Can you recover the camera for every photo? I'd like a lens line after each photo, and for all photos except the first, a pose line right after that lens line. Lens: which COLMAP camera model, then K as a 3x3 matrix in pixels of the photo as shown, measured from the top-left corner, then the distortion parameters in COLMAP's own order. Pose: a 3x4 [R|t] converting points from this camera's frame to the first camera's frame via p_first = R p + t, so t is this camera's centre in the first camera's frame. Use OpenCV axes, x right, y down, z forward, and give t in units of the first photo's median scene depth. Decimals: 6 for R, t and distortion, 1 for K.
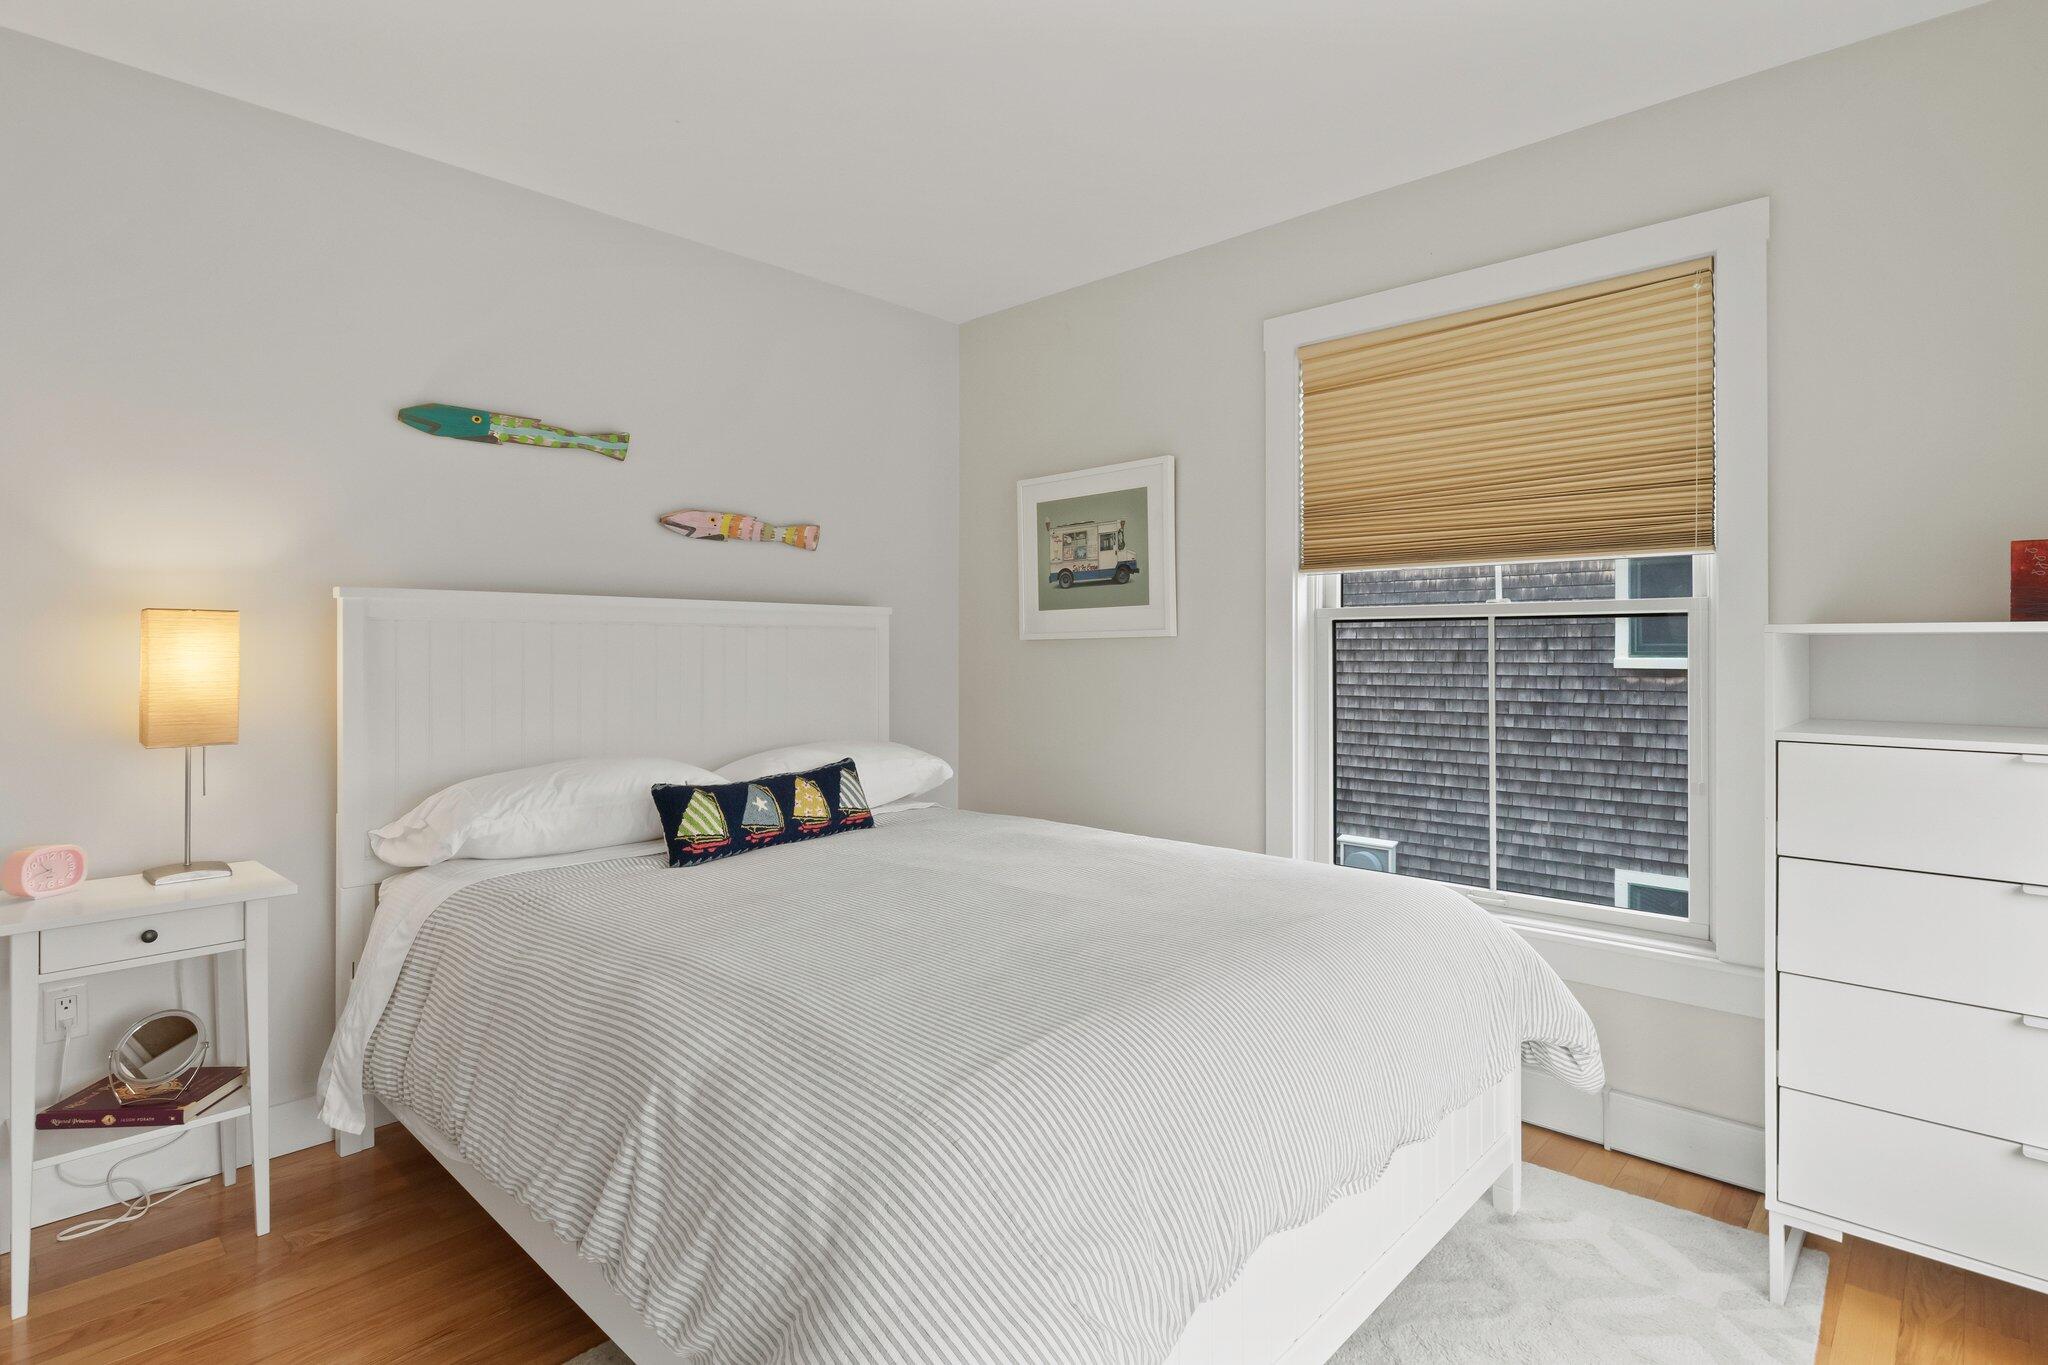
lens RADIAL K [[1029.2, 0, 1037.7], [0, 1029.2, 652.5], [0, 0, 1]] dist [-0.008192, -0.000436]
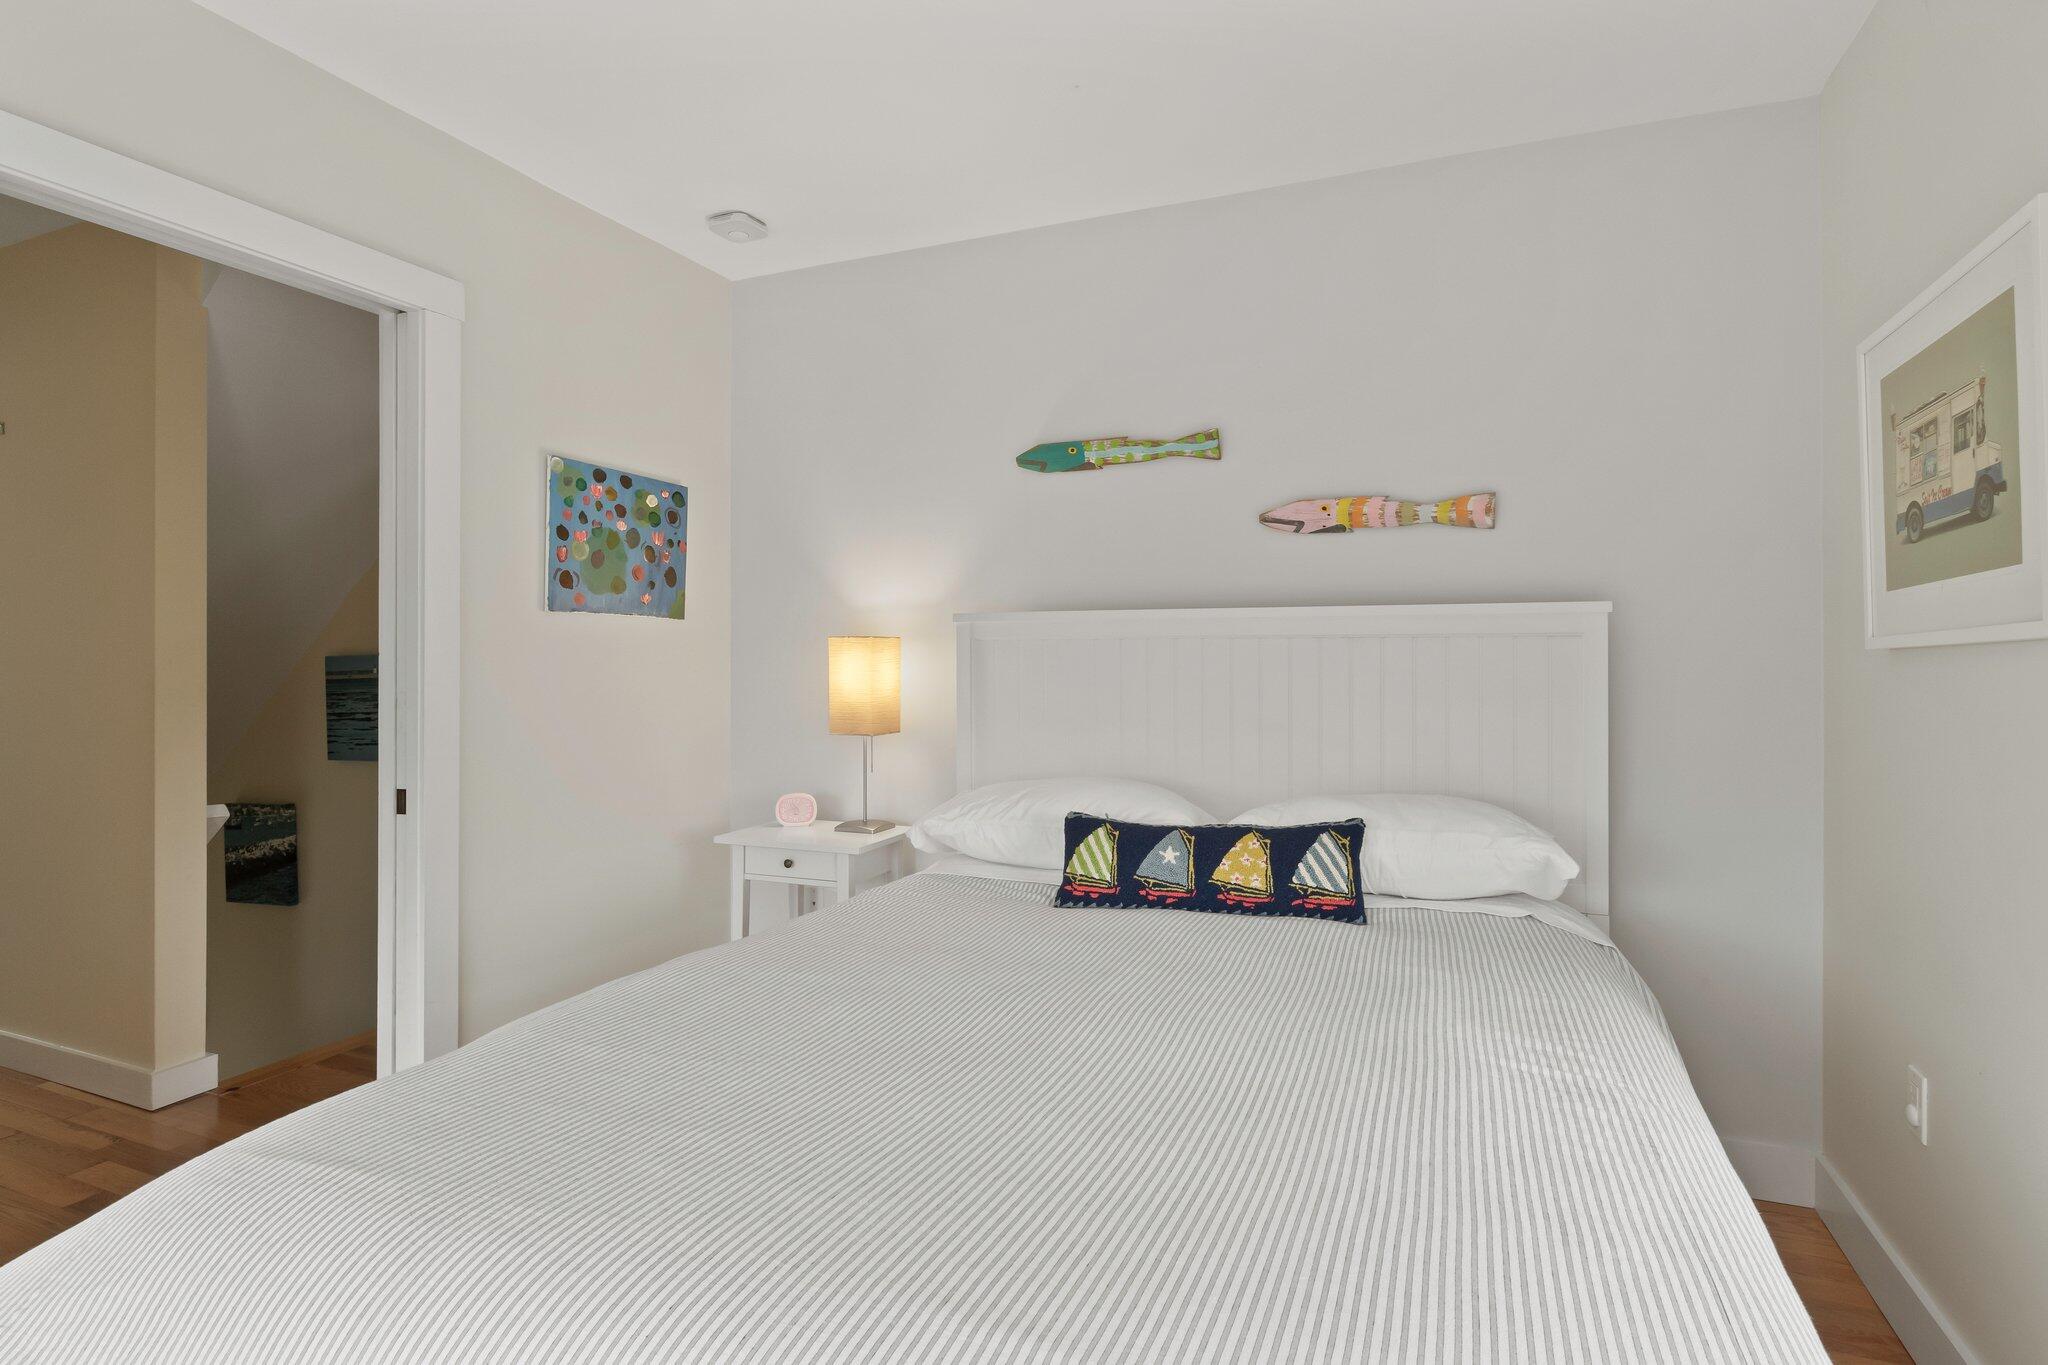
lens RADIAL K [[1029.2, 0, 1037.7], [0, 1029.2, 652.5], [0, 0, 1]] dist [-0.008192, -0.000436]
pose [[0.352686, -0.009092, -0.935697, 0.382575], [-0.004603, 0.999924, -0.011451, -0.003226], [0.935730, 0.008346, 0.352618, 0.508692]]
